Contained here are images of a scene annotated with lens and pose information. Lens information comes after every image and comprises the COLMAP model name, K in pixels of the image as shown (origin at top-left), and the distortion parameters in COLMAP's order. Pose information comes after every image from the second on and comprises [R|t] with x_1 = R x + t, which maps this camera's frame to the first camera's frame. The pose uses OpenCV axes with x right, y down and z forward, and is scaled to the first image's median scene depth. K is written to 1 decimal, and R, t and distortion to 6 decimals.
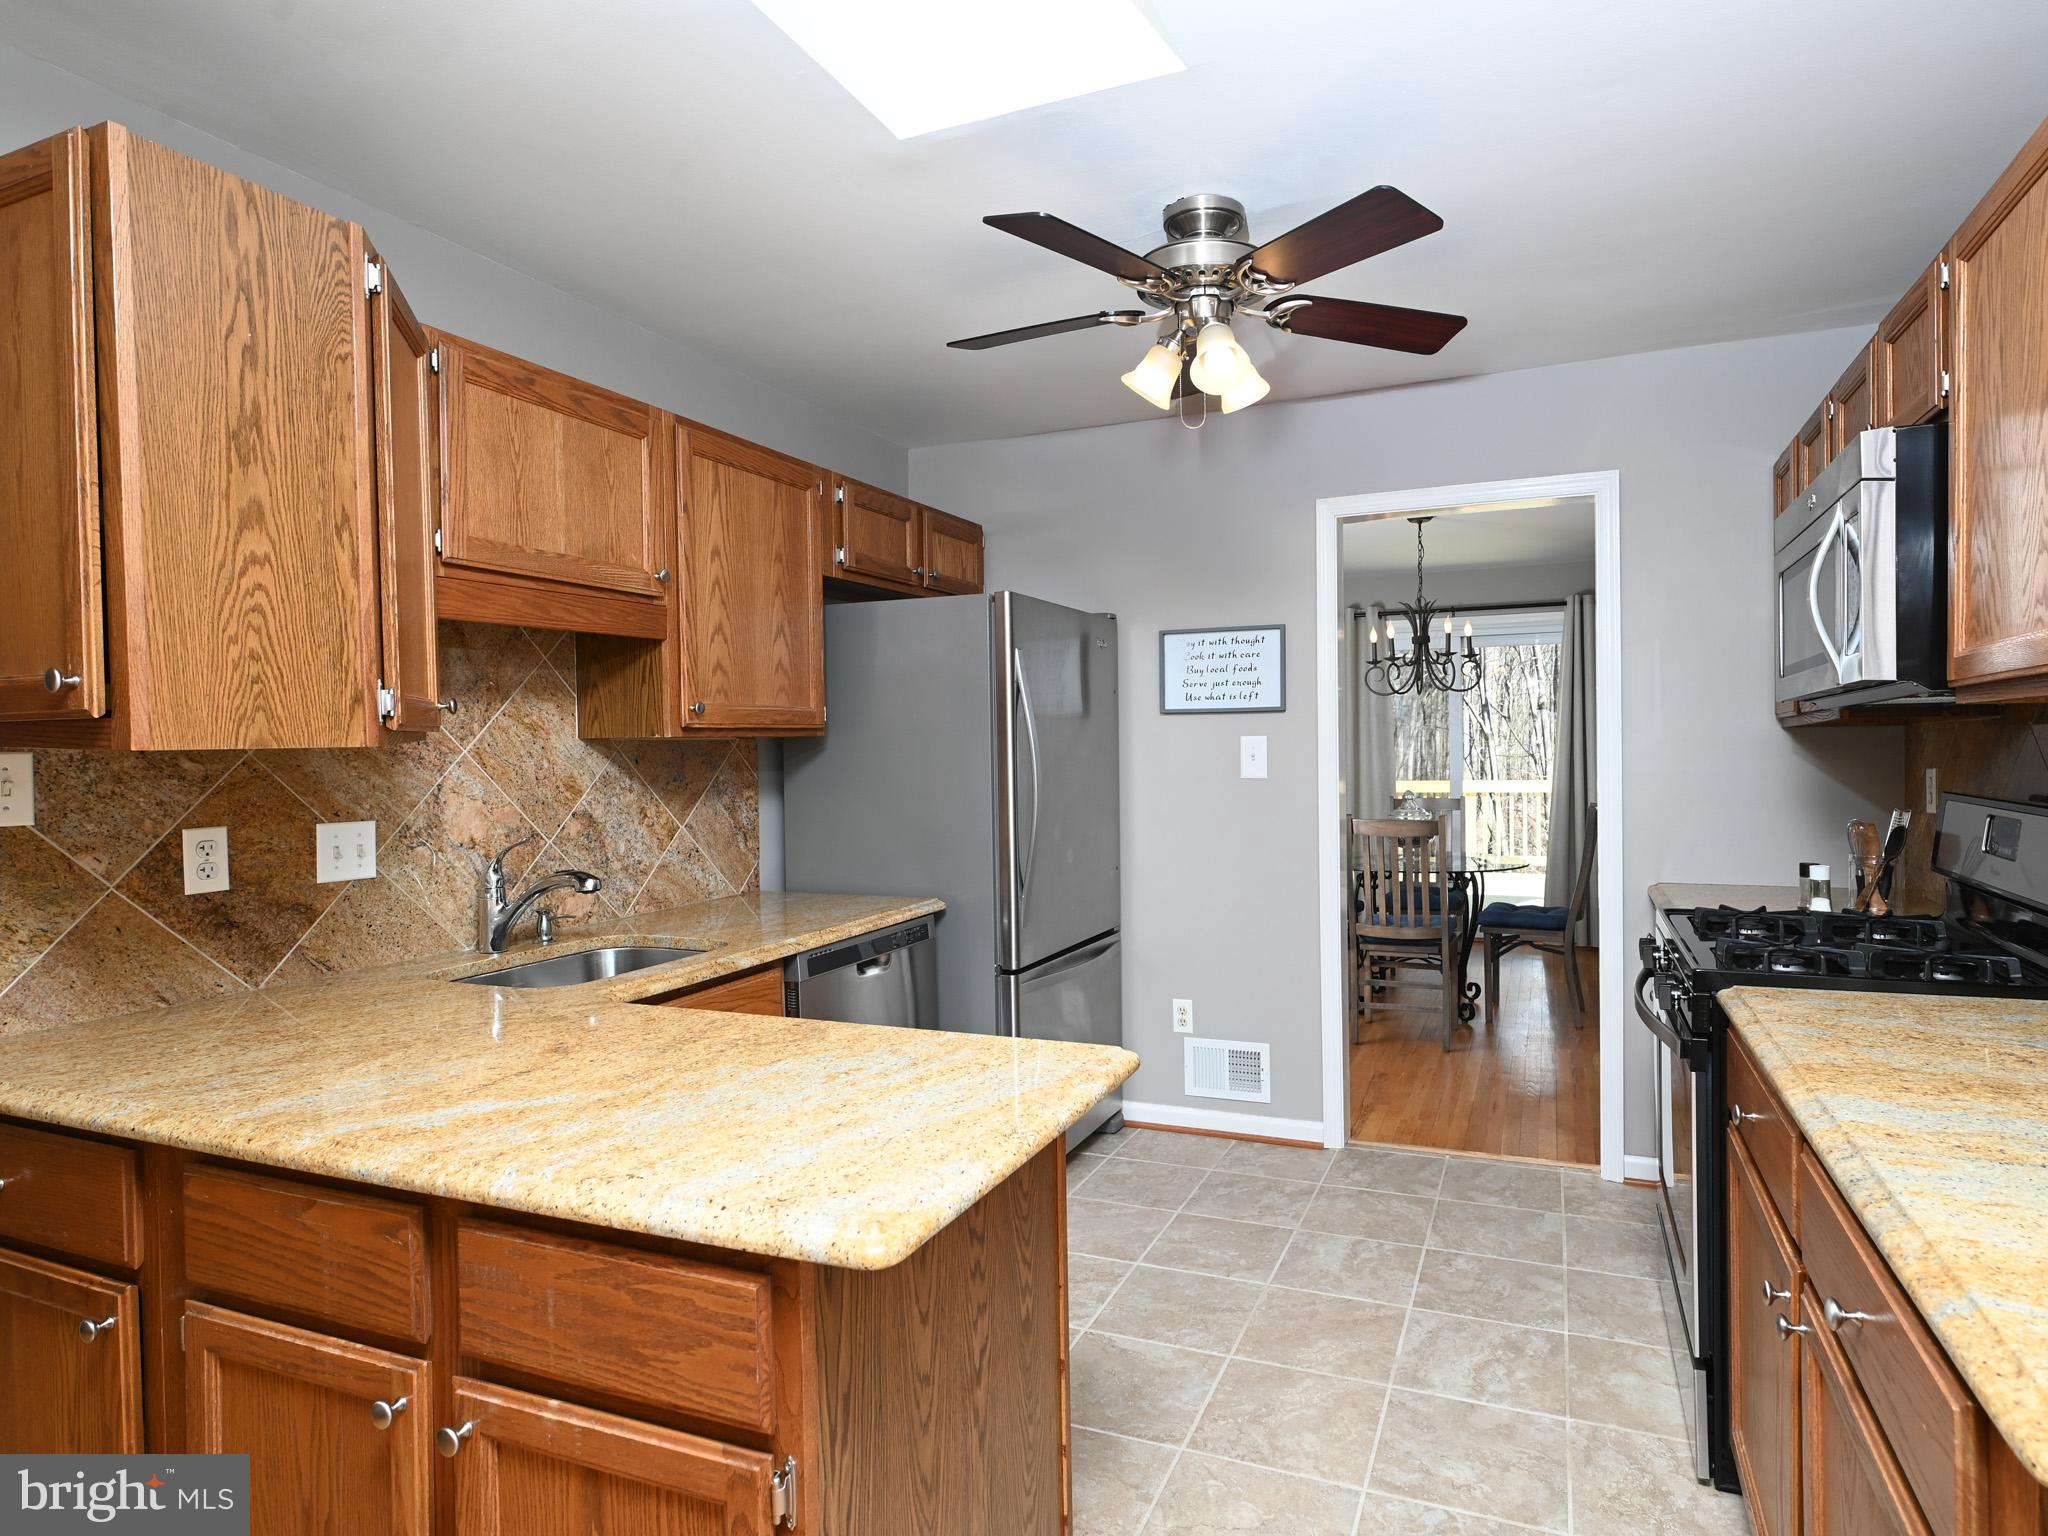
lens RADIAL K [[1206.1, 0, 1024.7], [0, 1206.1, 760.9], [0, 0, 1]] dist [0.019029, -0.001434]
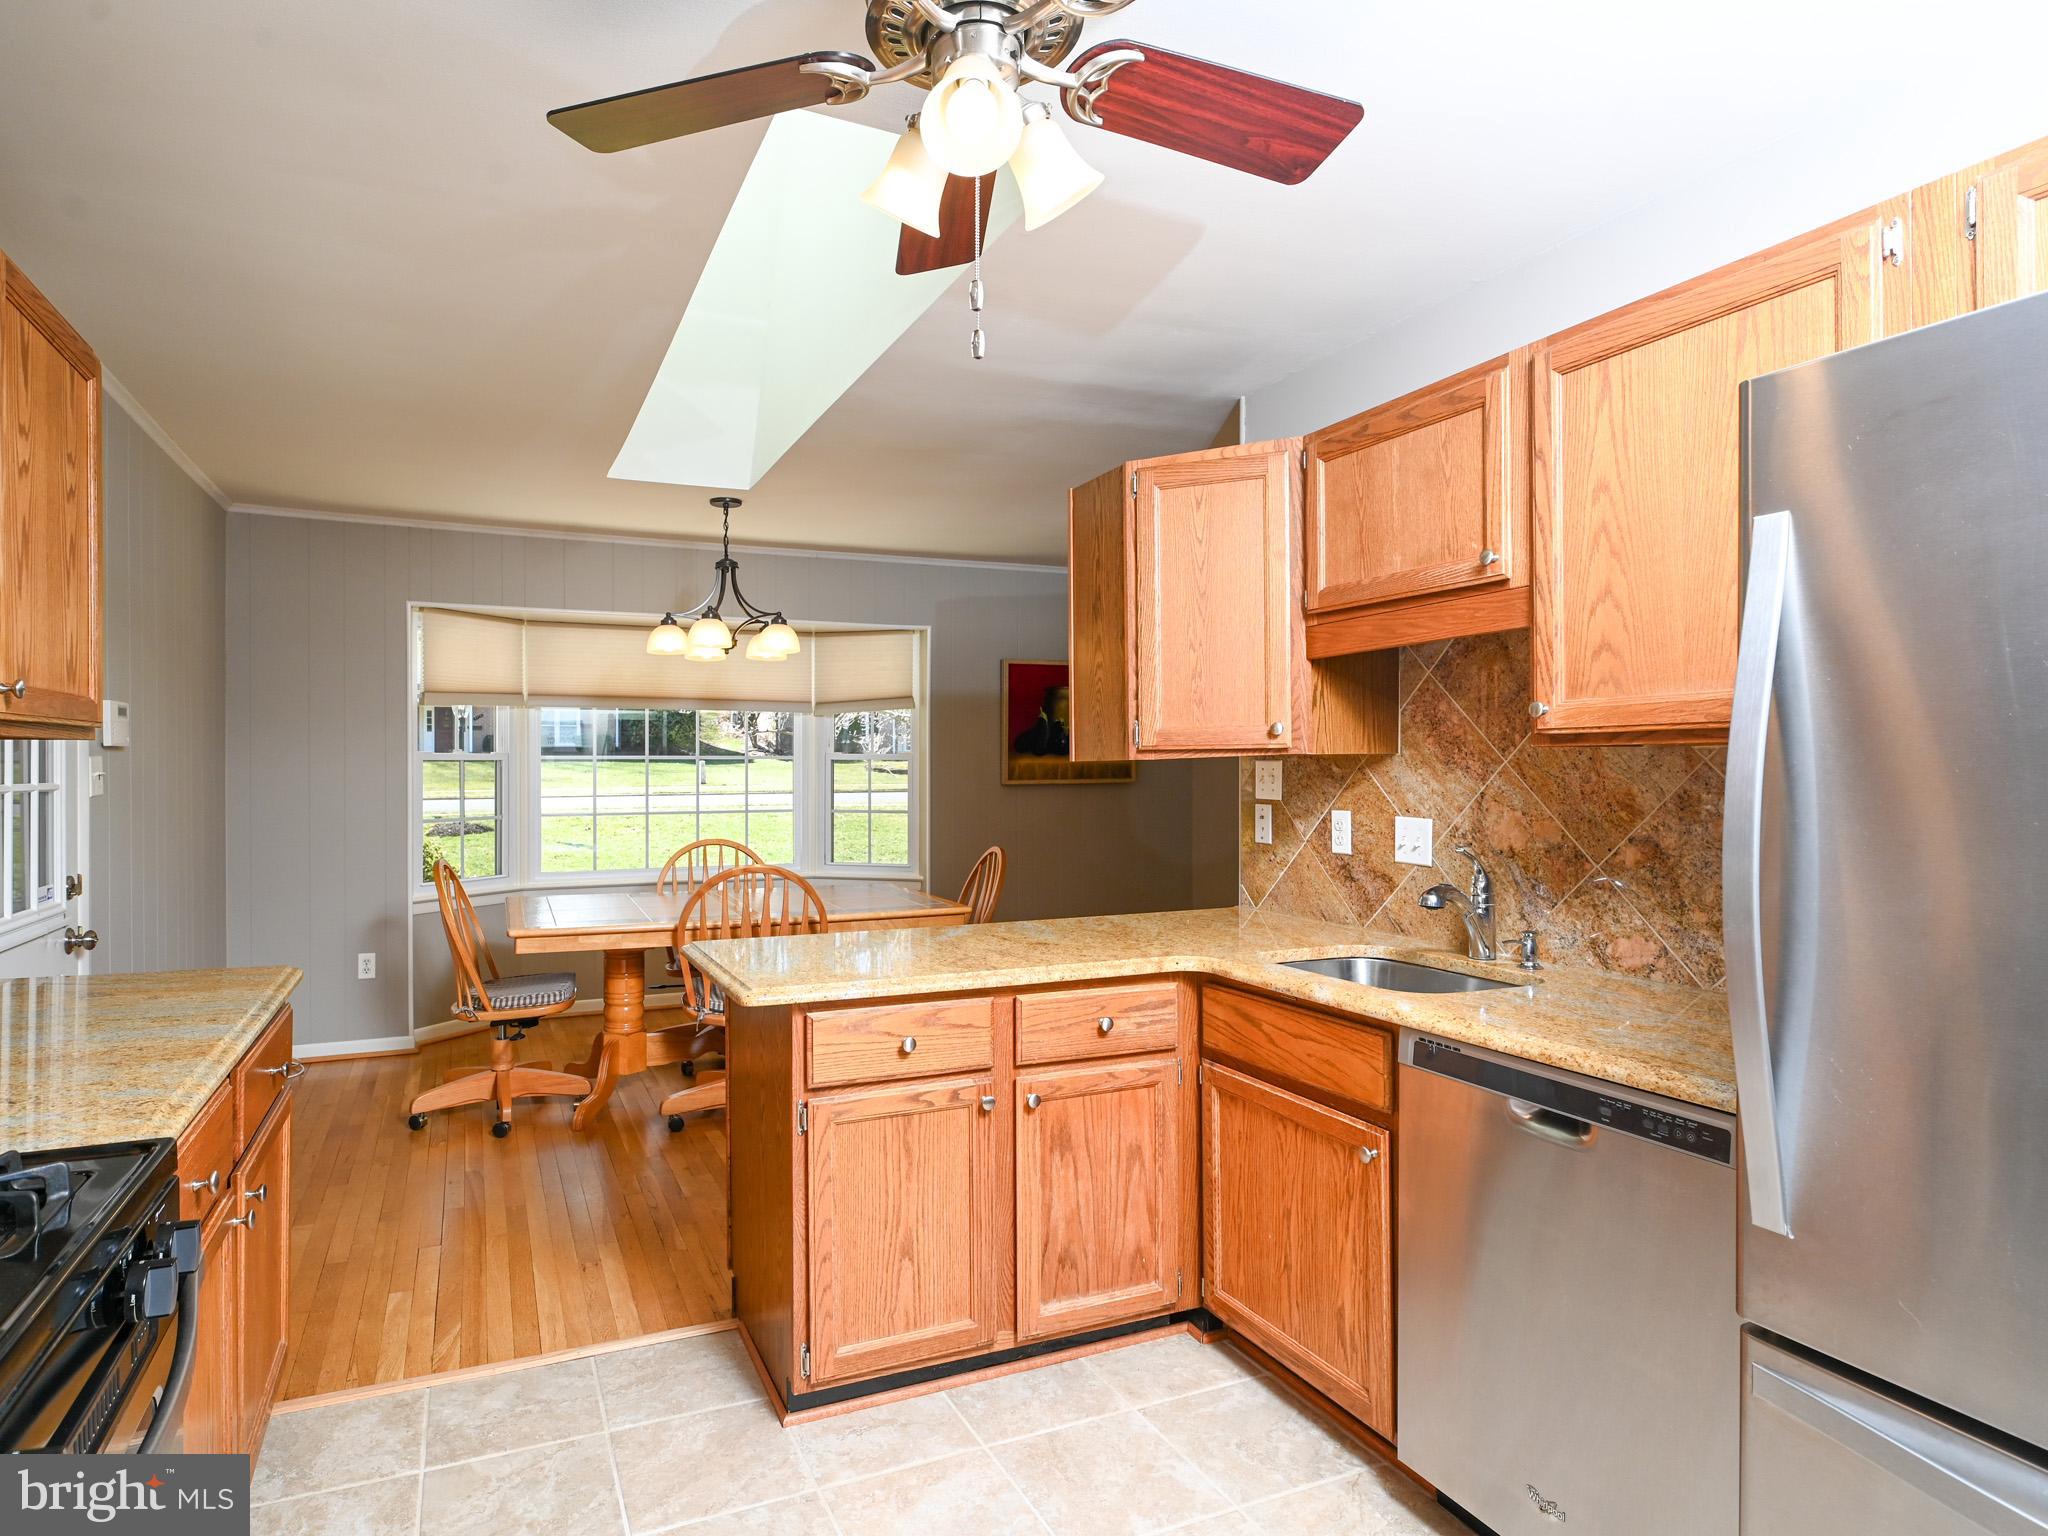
lens RADIAL K [[1206.1, 0, 1024.7], [0, 1206.1, 760.9], [0, 0, 1]] dist [0.019029, -0.001434]
pose [[-0.663907, 0.014153, -0.747681, 0.581637], [0.003386, 0.999868, 0.015920, -0.026646], [0.747807, 0.008038, -0.663867, 1.398236]]
